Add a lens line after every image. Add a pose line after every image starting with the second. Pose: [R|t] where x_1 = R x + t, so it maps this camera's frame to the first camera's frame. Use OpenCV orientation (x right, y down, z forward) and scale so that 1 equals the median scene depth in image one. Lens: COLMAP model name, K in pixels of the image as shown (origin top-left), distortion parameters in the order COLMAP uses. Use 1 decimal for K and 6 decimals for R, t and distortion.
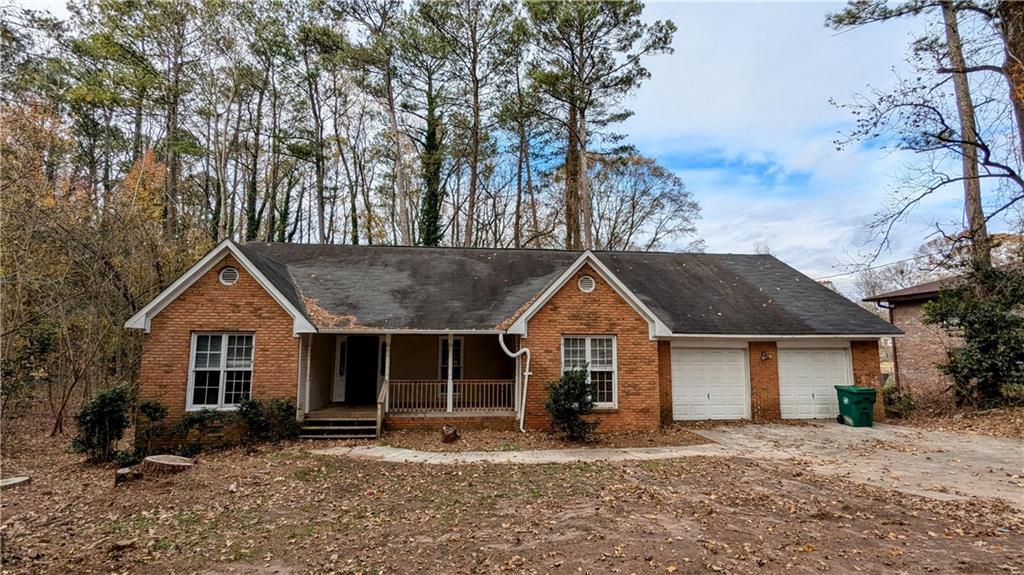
lens RADIAL K [[482.1, 0, 515.3], [0, 482.1, 292.9], [0, 0, 1]] dist [0.000966, -0.000291]
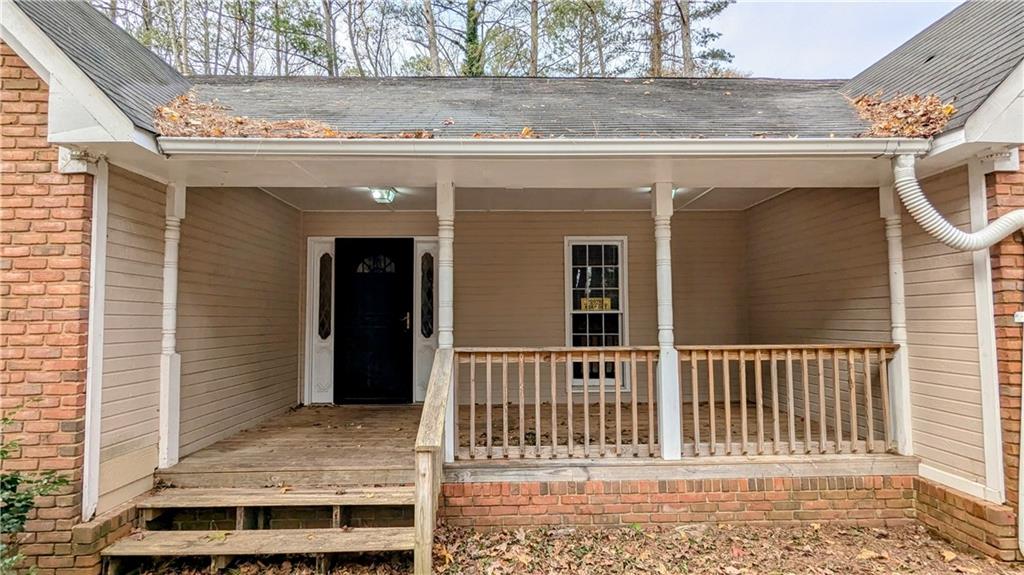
lens RADIAL K [[482.1, 0, 515.3], [0, 482.1, 292.9], [0, 0, 1]] dist [0.000966, -0.000291]
pose [[0.997573, -0.013545, -0.068302, -0.190714], [0.017852, 0.997864, 0.062843, 0.121611], [0.067305, -0.063910, 0.995683, 0.669112]]
